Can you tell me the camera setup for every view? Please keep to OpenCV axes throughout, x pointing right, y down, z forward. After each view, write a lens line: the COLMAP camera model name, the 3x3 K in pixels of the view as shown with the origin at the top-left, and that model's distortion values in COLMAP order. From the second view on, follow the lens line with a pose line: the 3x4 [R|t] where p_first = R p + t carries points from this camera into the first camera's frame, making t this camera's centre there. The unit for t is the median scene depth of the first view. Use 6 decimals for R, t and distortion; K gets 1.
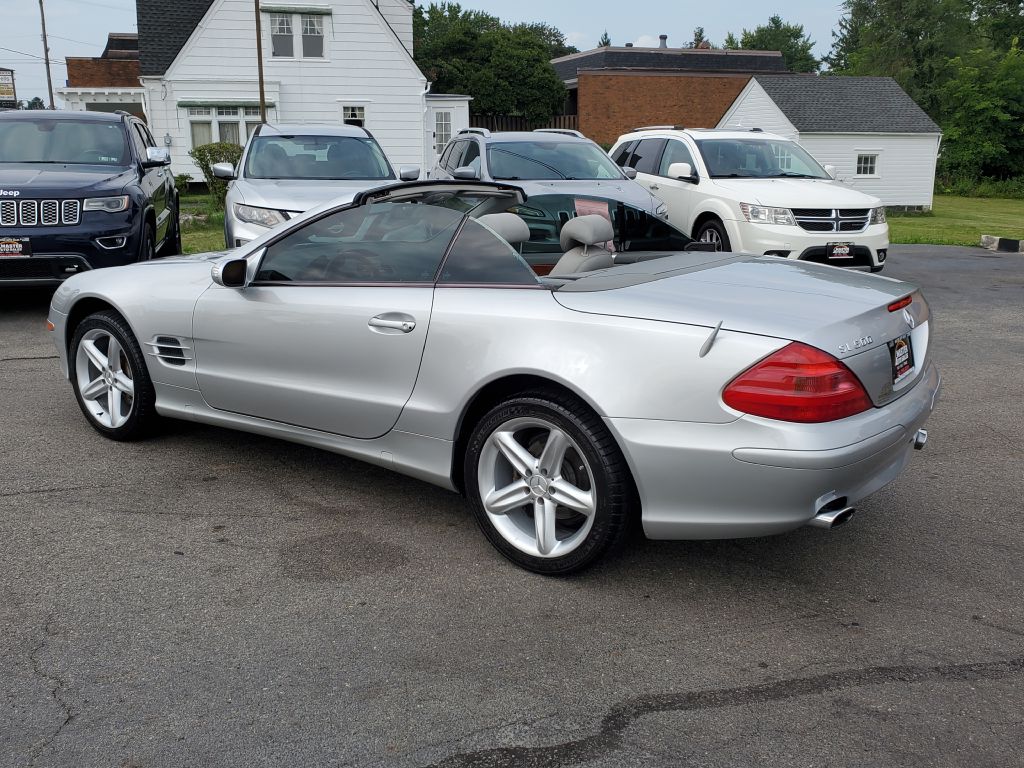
lens RADIAL K [[963.6, 0, 509.6], [0, 963.6, 392.2], [0, 0, 1]] dist [0.006901, 0.000000]
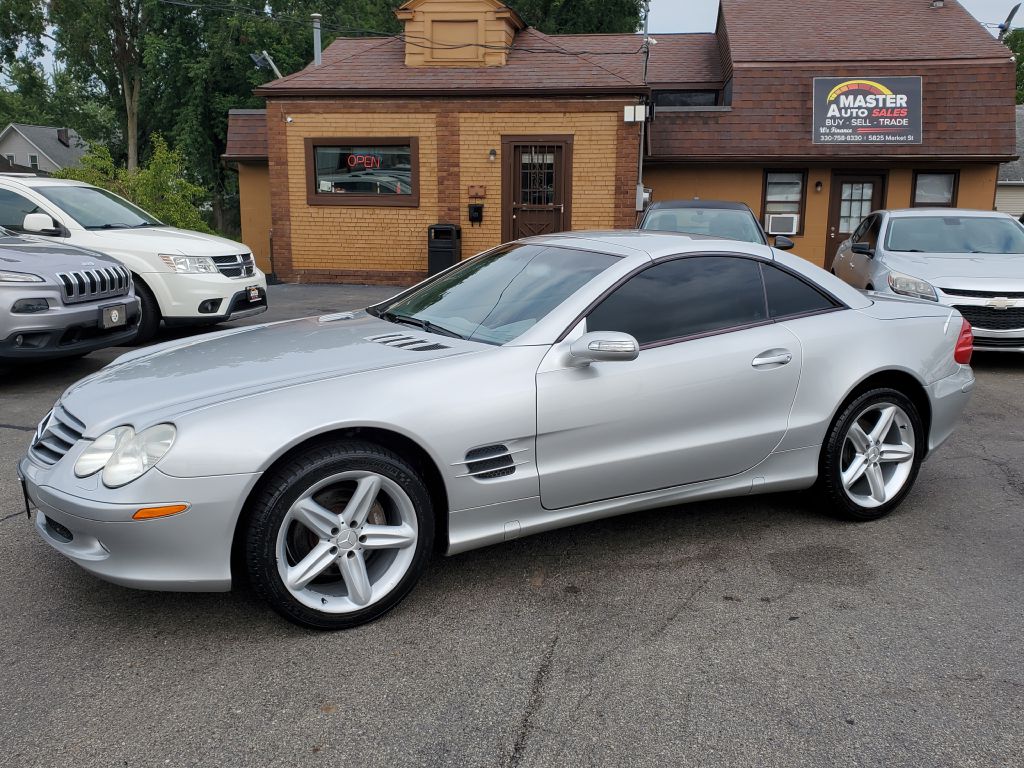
lens RADIAL K [[963.6, 0, 518.0], [0, 963.6, 383.3], [0, 0, 1]] dist [0.006901, 0.000000]
pose [[0.432616, -0.176022, 0.884228, -1.041209], [0.219735, 0.971767, 0.085941, -0.170781], [-0.874391, 0.157116, 0.459080, 0.611160]]
